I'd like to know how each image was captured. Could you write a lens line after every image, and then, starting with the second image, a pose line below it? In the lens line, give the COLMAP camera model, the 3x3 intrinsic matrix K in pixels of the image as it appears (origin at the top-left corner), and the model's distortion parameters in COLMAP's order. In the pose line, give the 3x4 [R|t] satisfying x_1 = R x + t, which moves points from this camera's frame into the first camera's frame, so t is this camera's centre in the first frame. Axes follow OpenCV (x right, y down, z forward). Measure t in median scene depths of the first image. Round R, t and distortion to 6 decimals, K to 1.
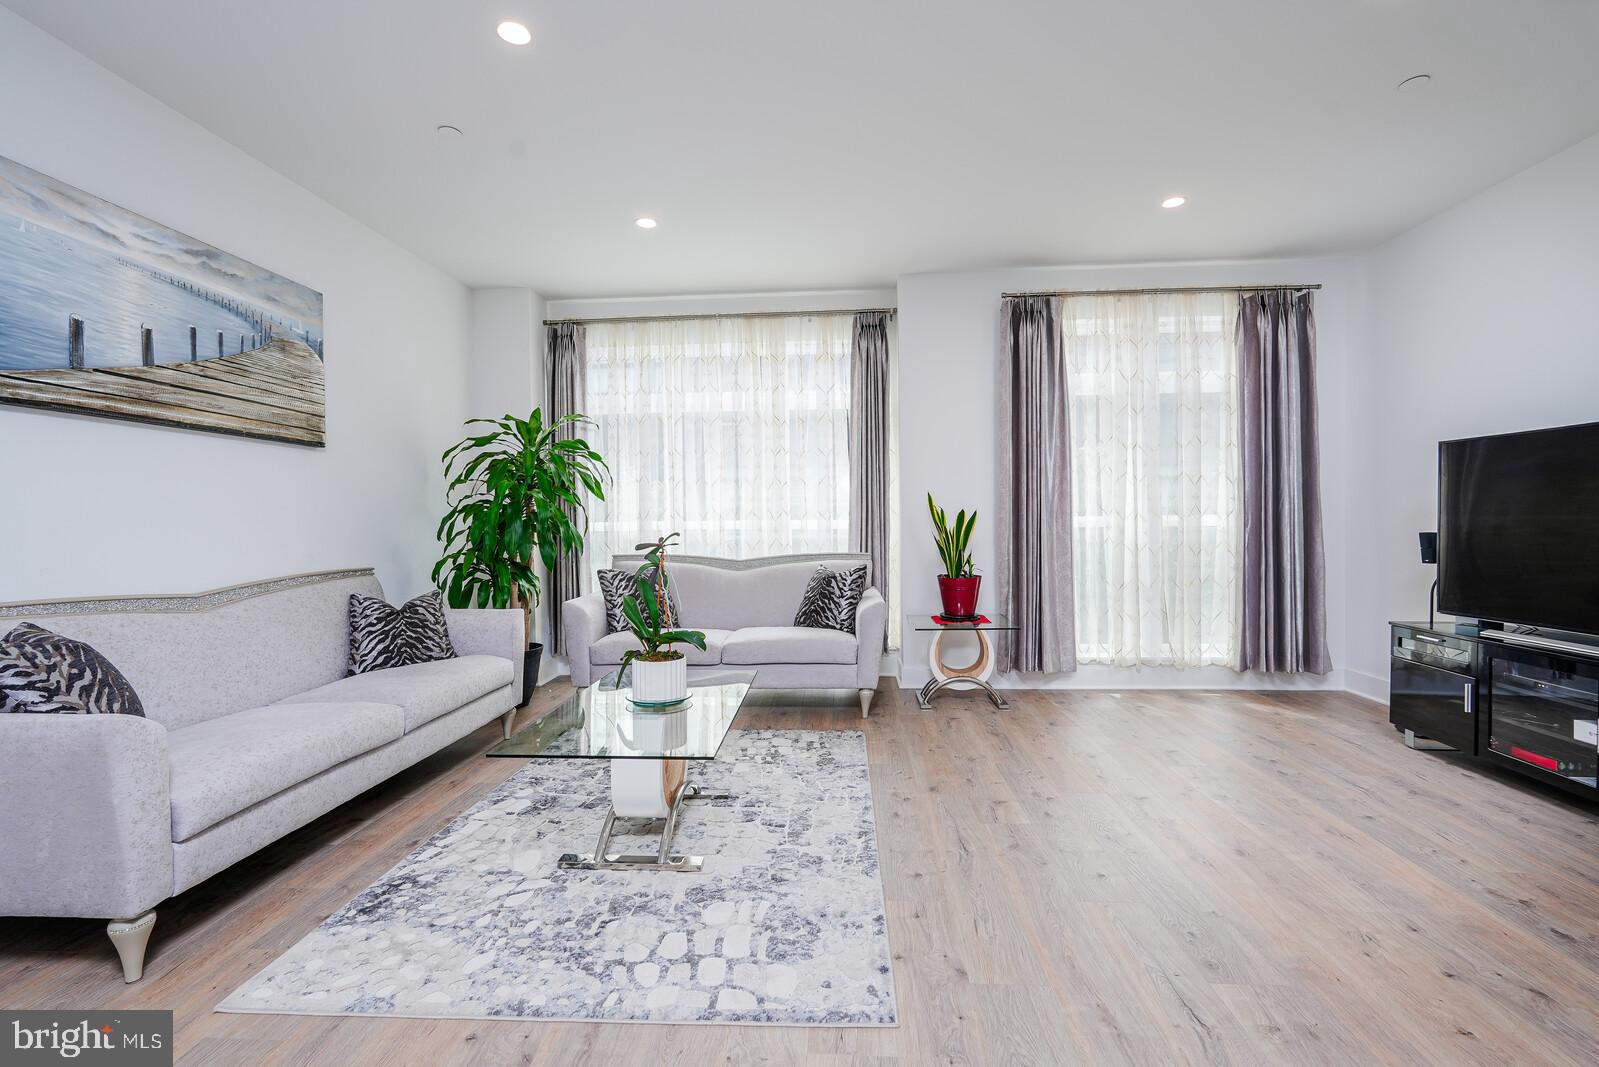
lens RADIAL K [[707.6, 0, 797.2], [0, 707.6, 530.9], [0, 0, 1]] dist [-0.018056, 0.009028]
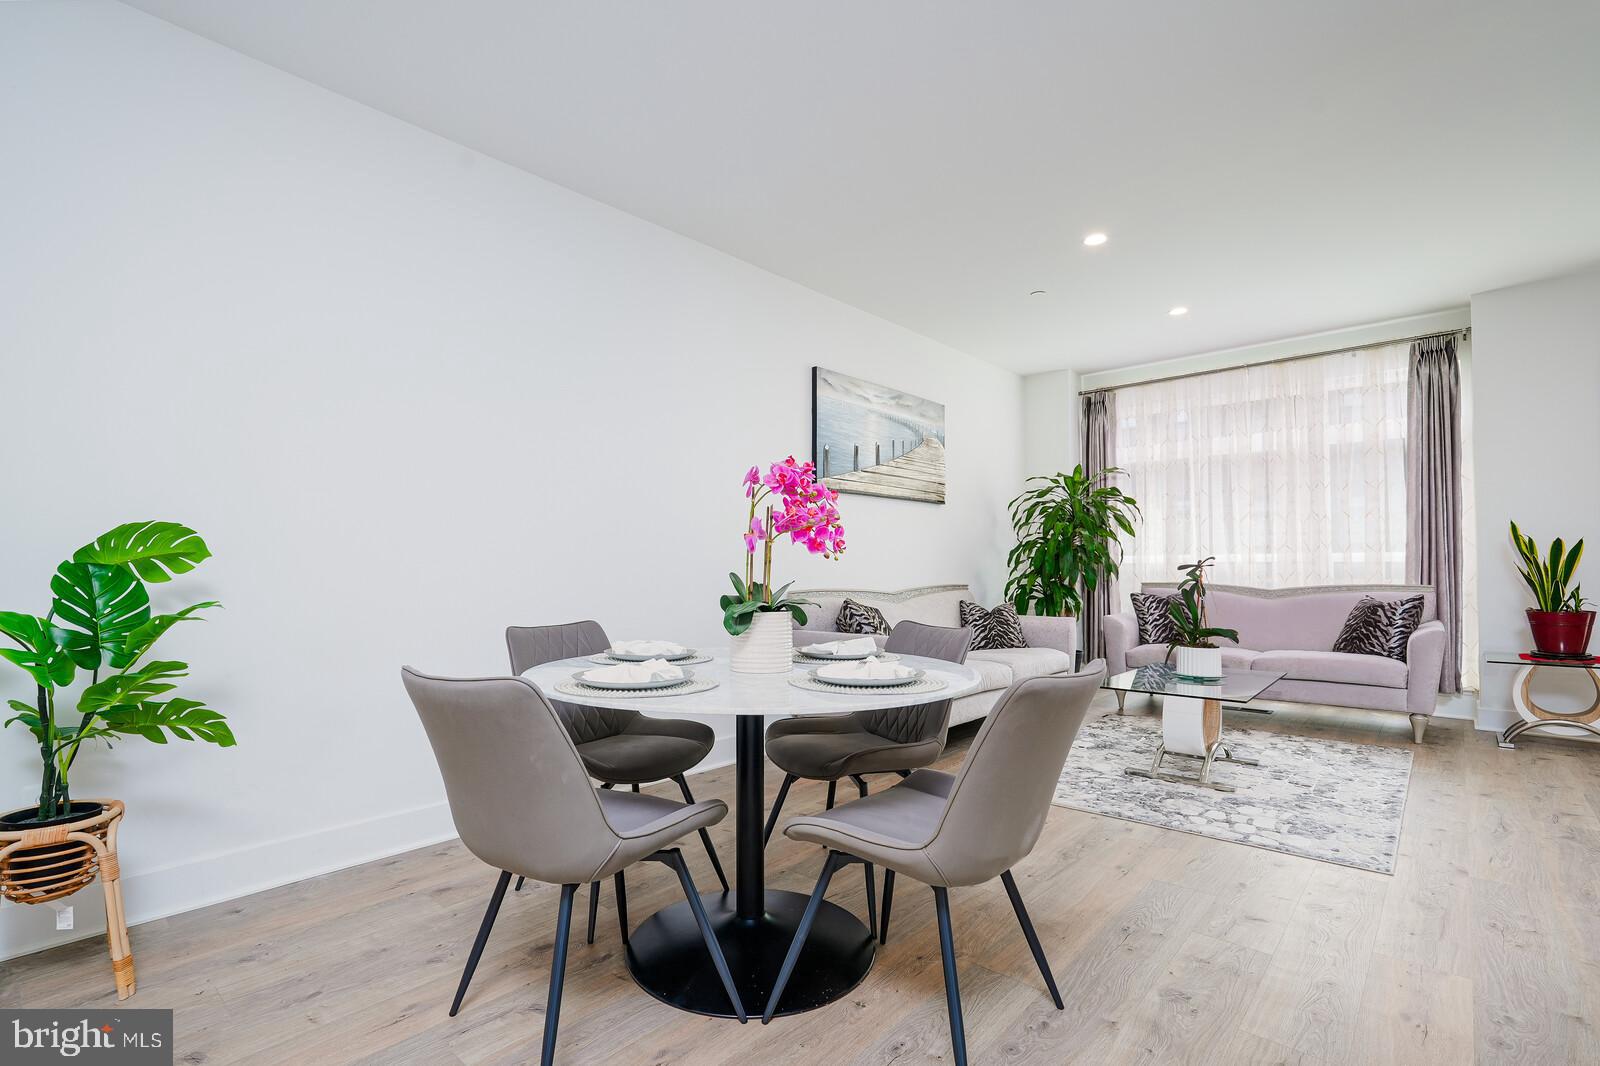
lens RADIAL K [[731.8, 0, 774.2], [0, 731.8, 555.5], [0, 0, 1]] dist [-0.000601, 0.000694]
pose [[0.776182, -0.003089, -0.630501, 0.039190], [-0.012863, 0.999702, -0.020733, 0.025735], [0.630378, 0.024202, 0.775911, -0.391151]]
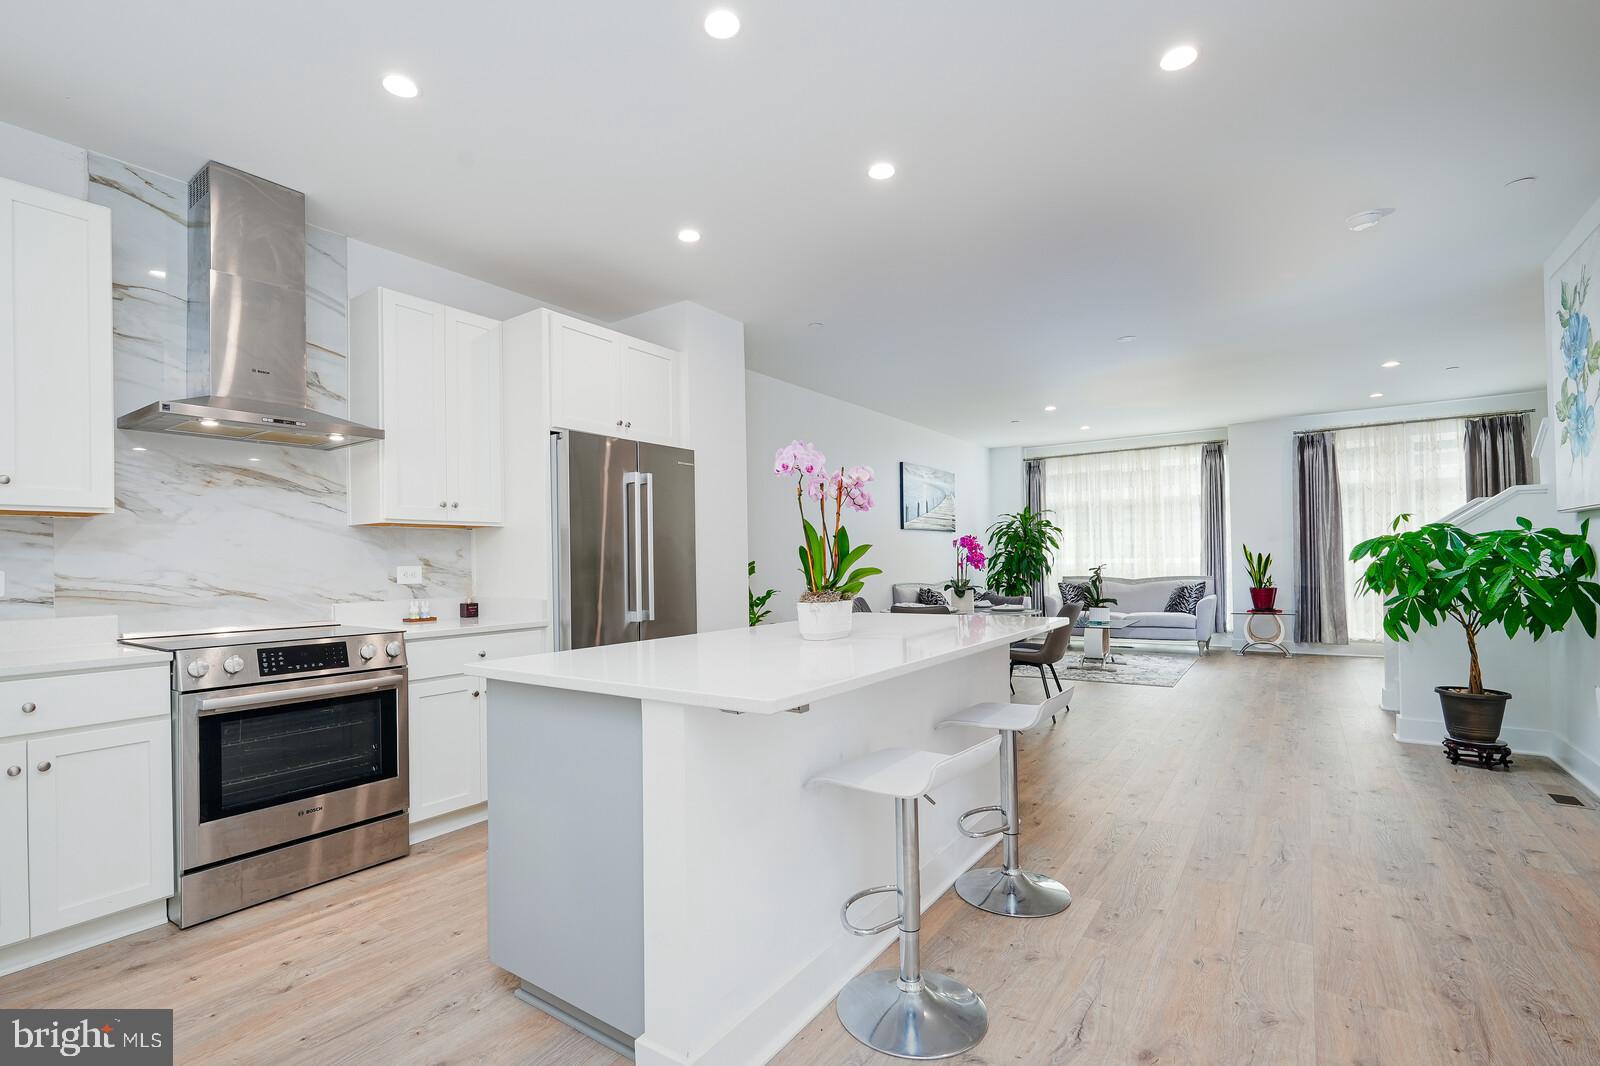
lens RADIAL K [[757.9, 0, 764.7], [0, 757.9, 556.1], [0, 0, 1]] dist [0.001632, -0.000111]
pose [[0.853908, -0.007184, -0.520374, 0.153899], [-0.000509, 0.999893, -0.014640, 0.010201], [0.520424, 0.012766, 0.853813, -1.447787]]
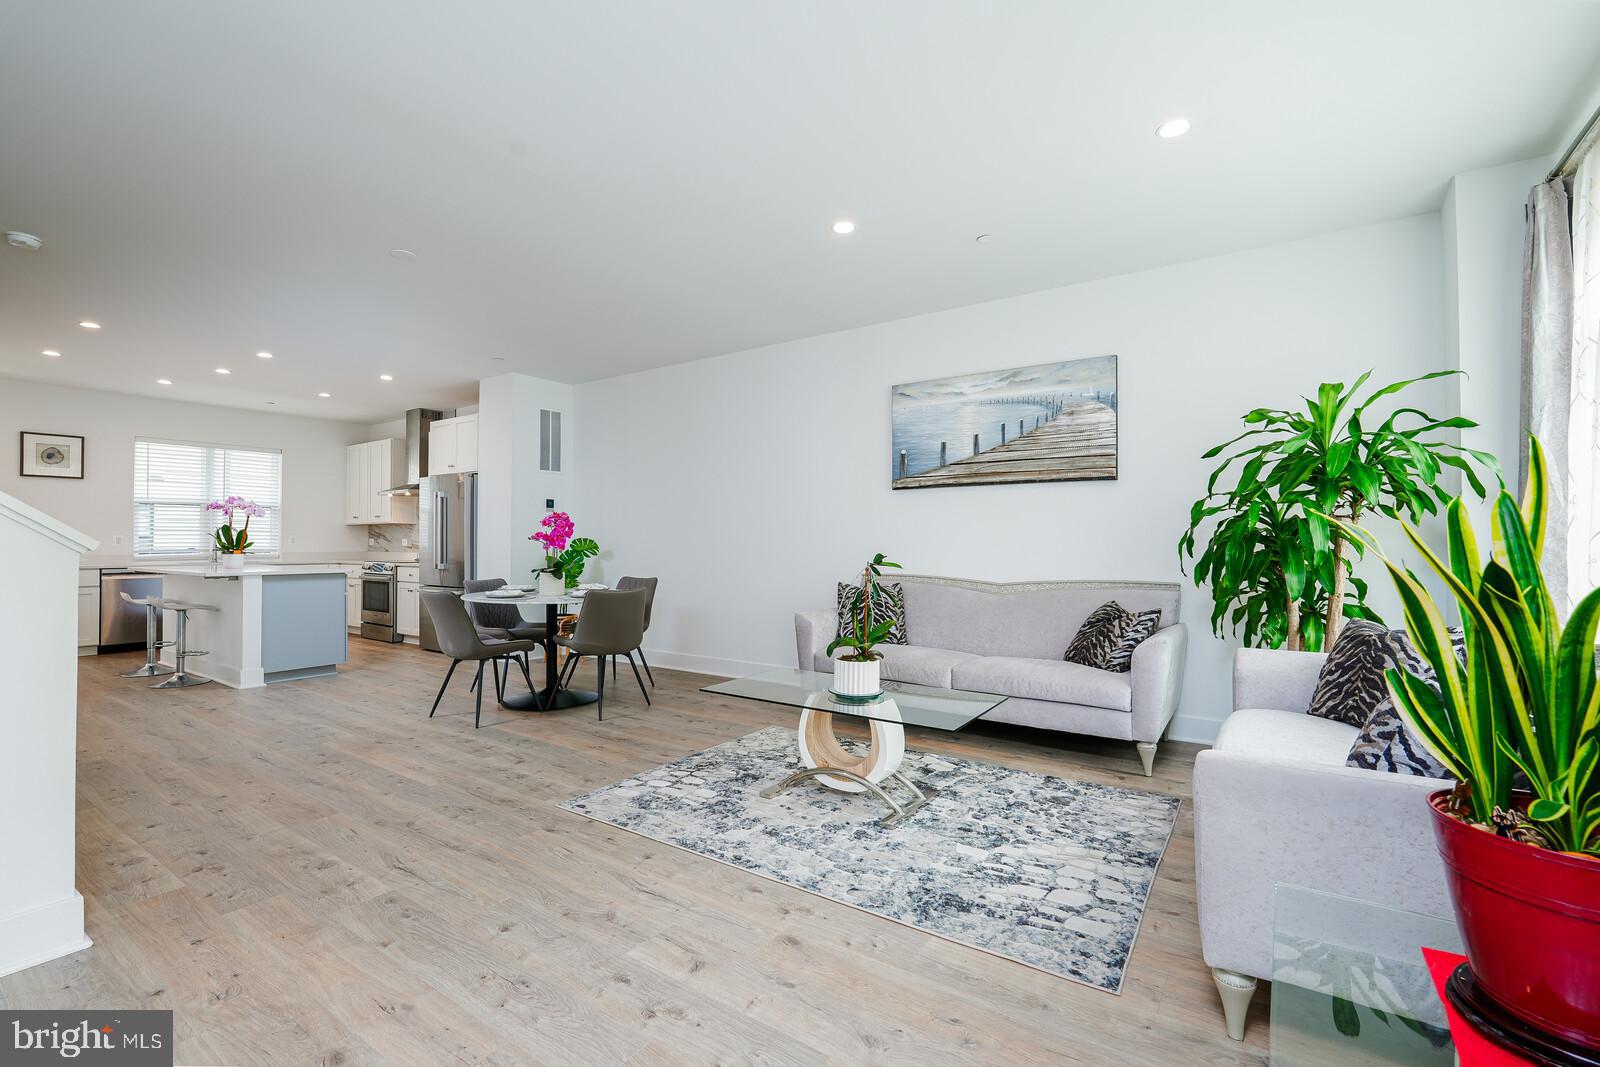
lens RADIAL K [[711.4, 0, 802.2], [0, 711.4, 505.6], [0, 0, 1]] dist [-0.019160, 0.010421]
pose [[-0.511454, -0.032401, -0.858700, 0.547245], [-0.005636, 0.999394, -0.034353, -0.021052], [0.859292, -0.012730, -0.511327, 0.947673]]
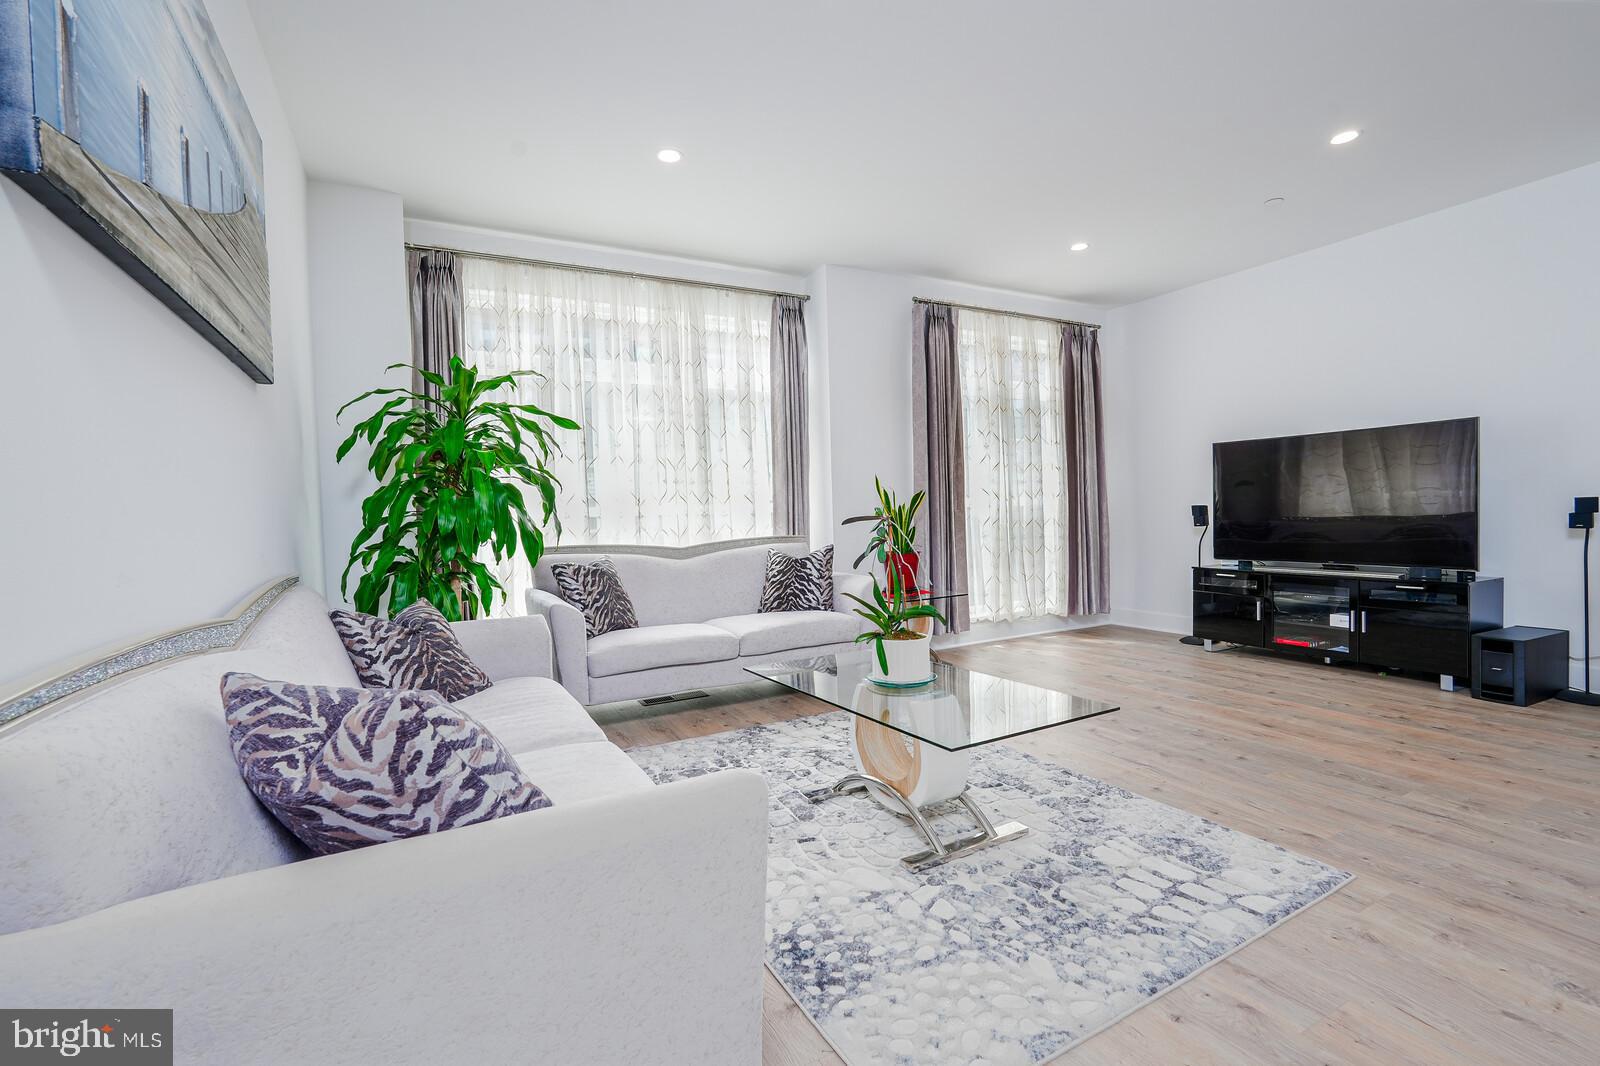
lens RADIAL K [[708.1, 0, 797.7], [0, 708.1, 530.4], [0, 0, 1]] dist [-0.018056, 0.009028]
pose [[0.845664, -0.026819, 0.533041, -0.499343], [0.025640, 0.999625, 0.009616, 0.015919], [-0.533099, 0.005535, 0.846034, 0.169290]]
